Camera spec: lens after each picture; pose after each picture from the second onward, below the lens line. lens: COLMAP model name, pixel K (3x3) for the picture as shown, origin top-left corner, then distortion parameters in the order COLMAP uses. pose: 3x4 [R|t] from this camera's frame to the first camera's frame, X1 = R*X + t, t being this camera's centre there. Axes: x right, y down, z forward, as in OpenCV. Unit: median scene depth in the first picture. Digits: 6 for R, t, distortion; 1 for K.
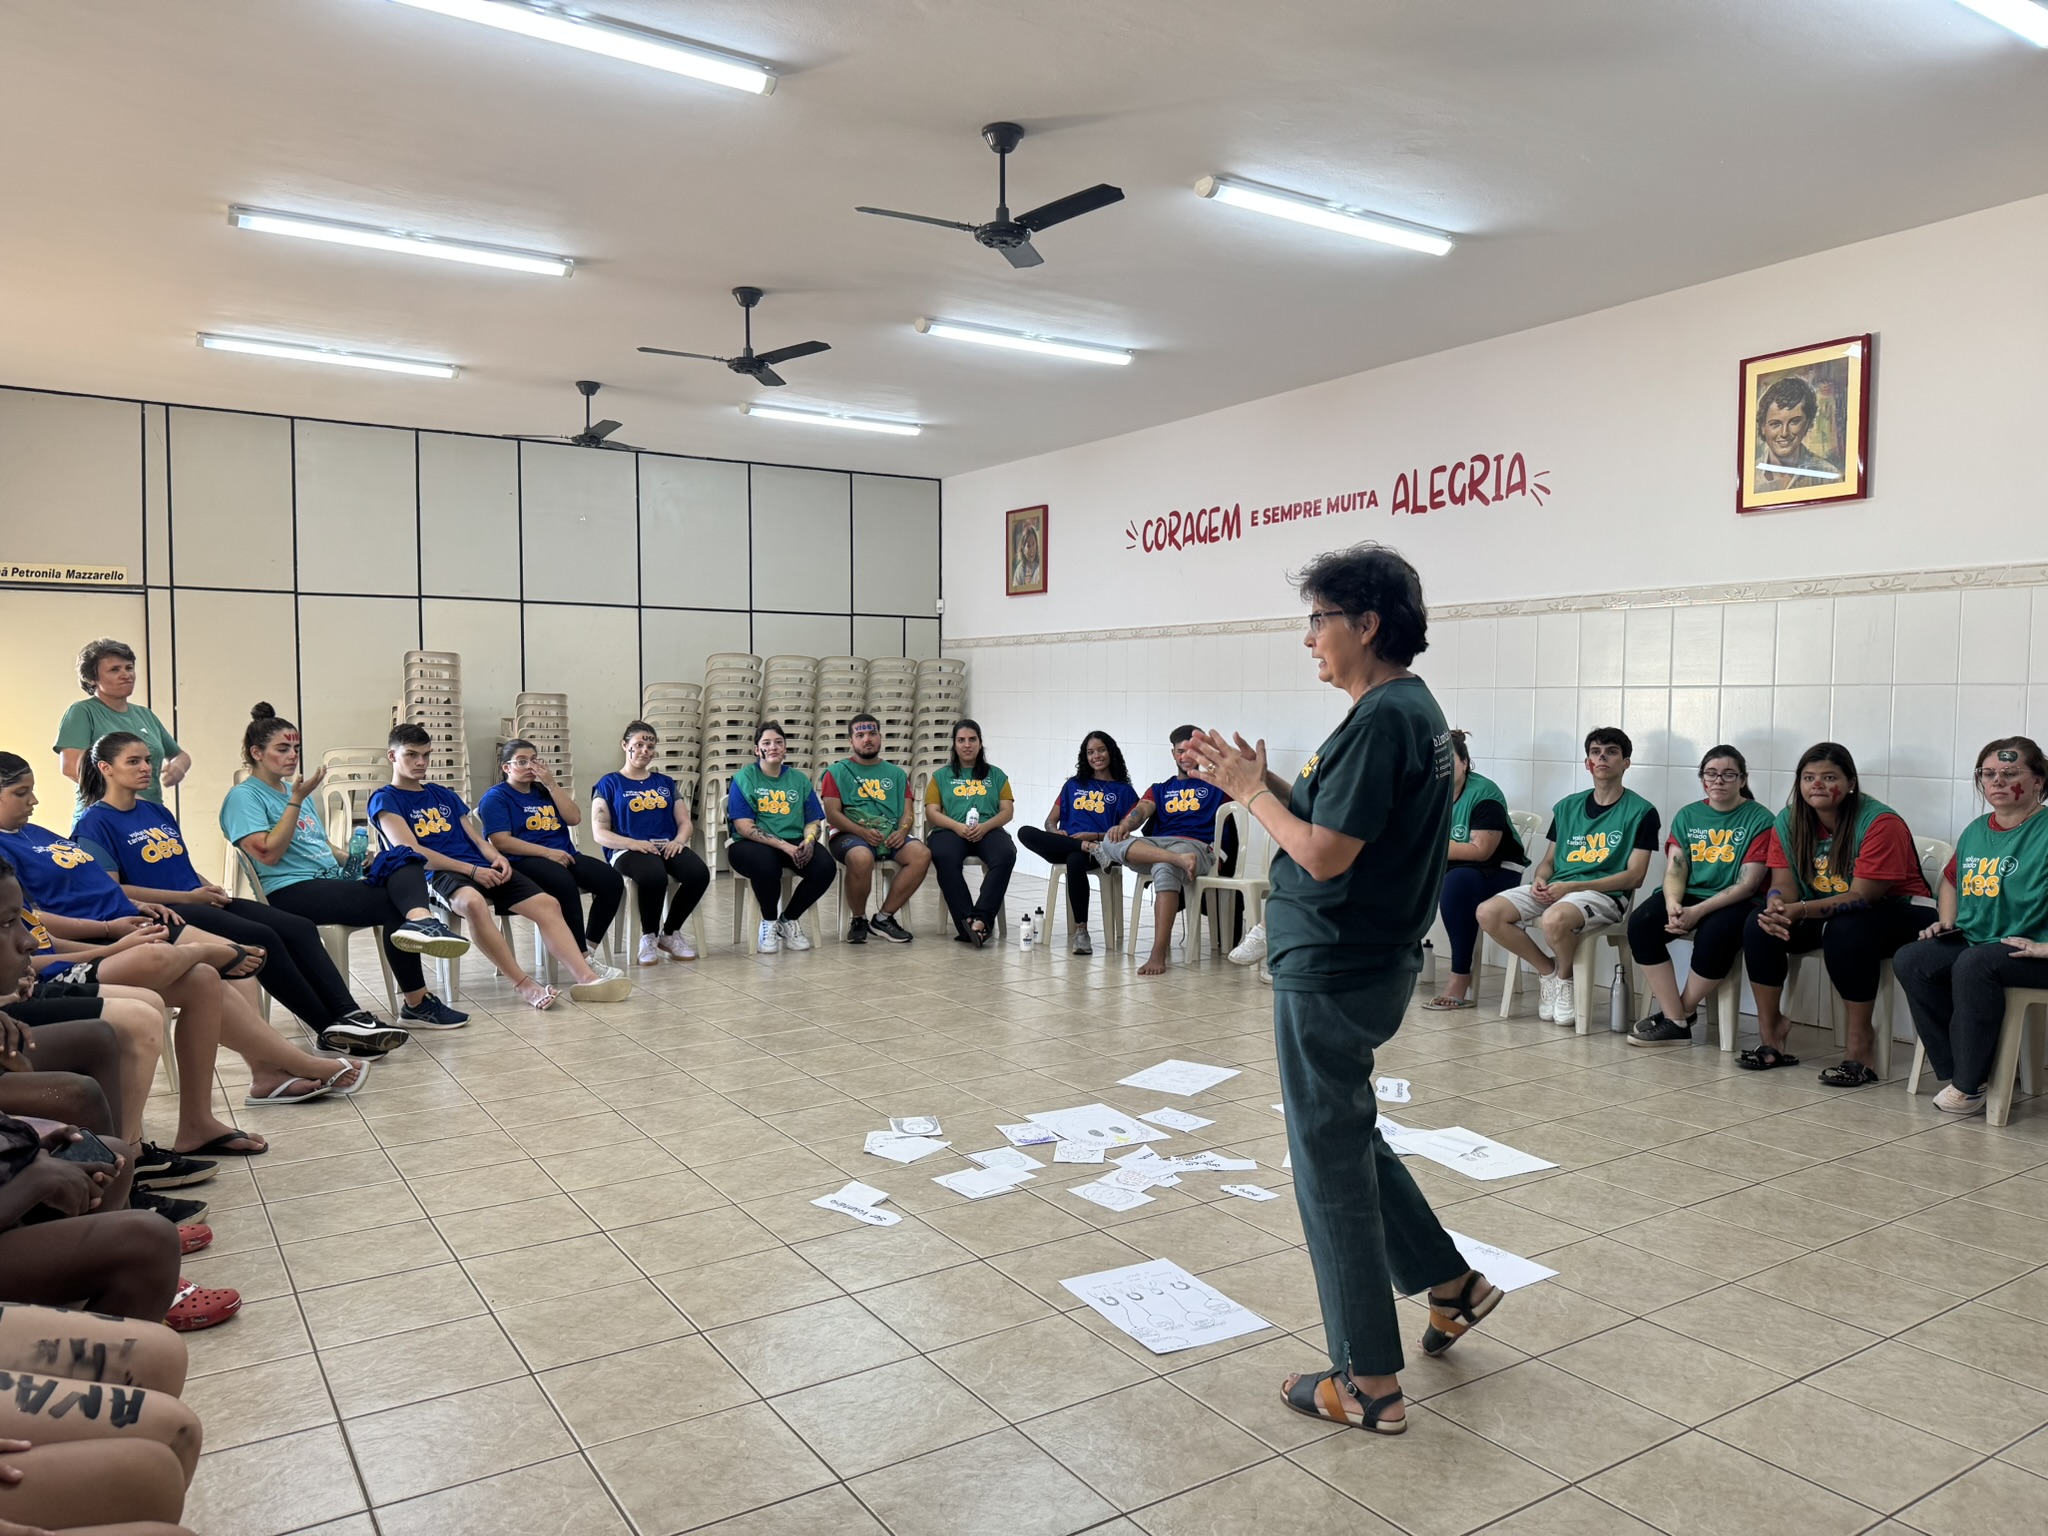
lens RADIAL K [[1419.2, 0, 1024.0], [0, 1419.2, 768.0], [0, 0, 1]] dist [0.034146, -0.044897]
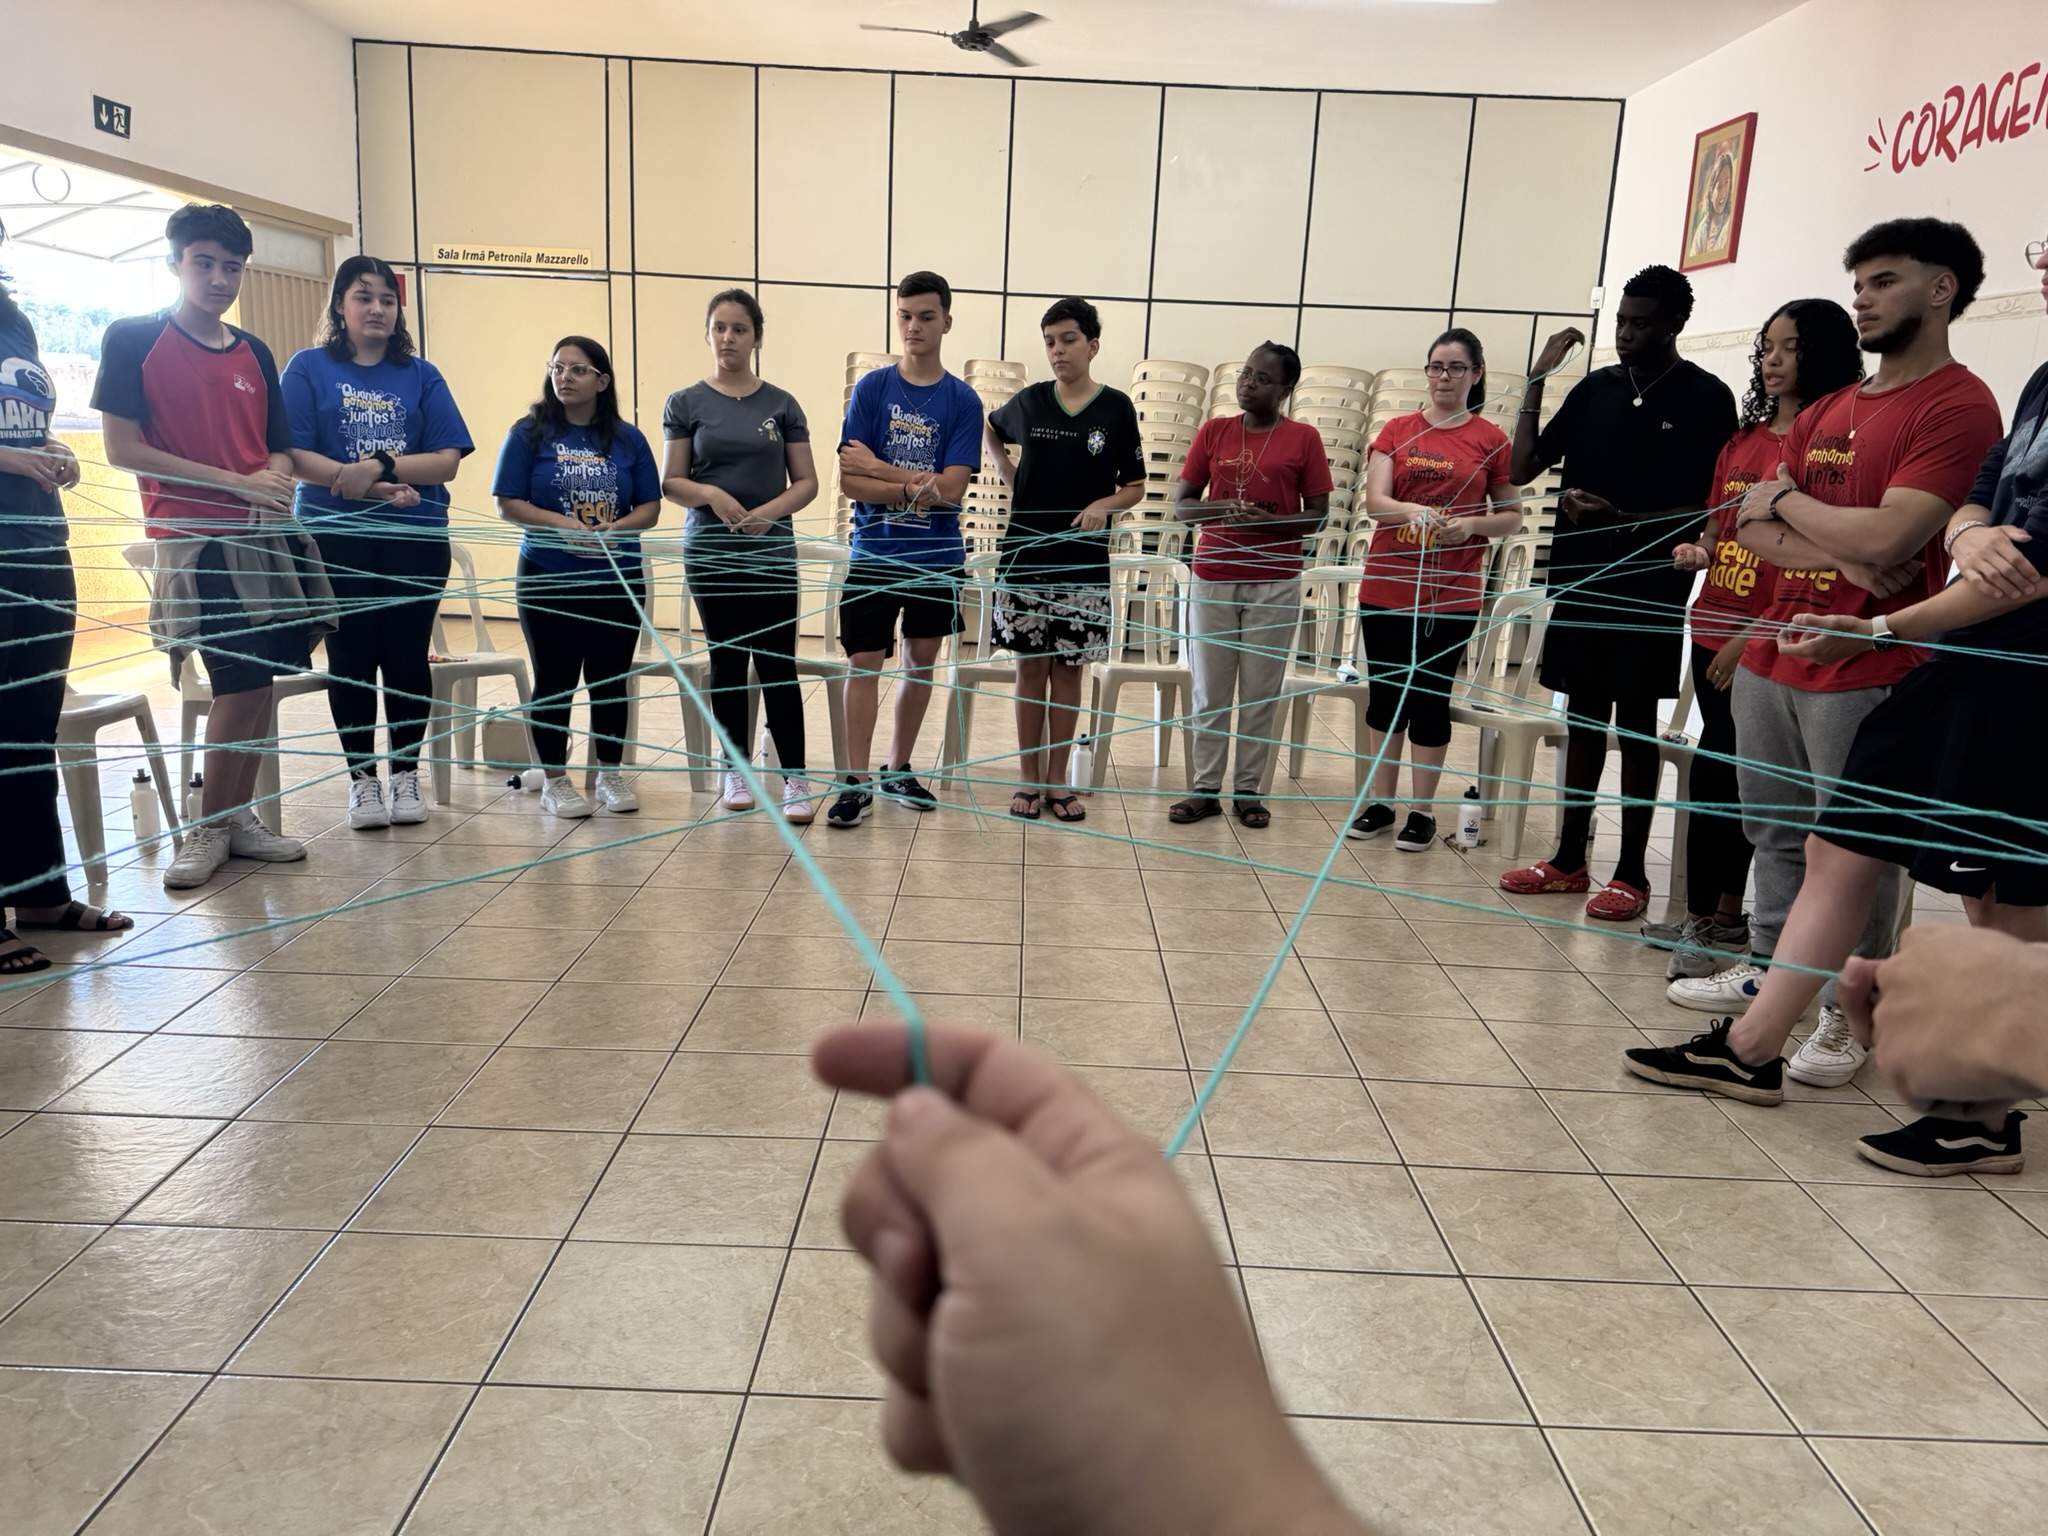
lens RADIAL K [[1419.2, 0, 1024.0], [0, 1419.2, 768.0], [0, 0, 1]] dist [0.034146, -0.044897]
pose [[0.835341, 0.159973, -0.525941, 0.140583], [-0.068113, 0.979469, 0.189739, -0.006932], [0.545496, -0.122673, 0.829087, 0.342193]]
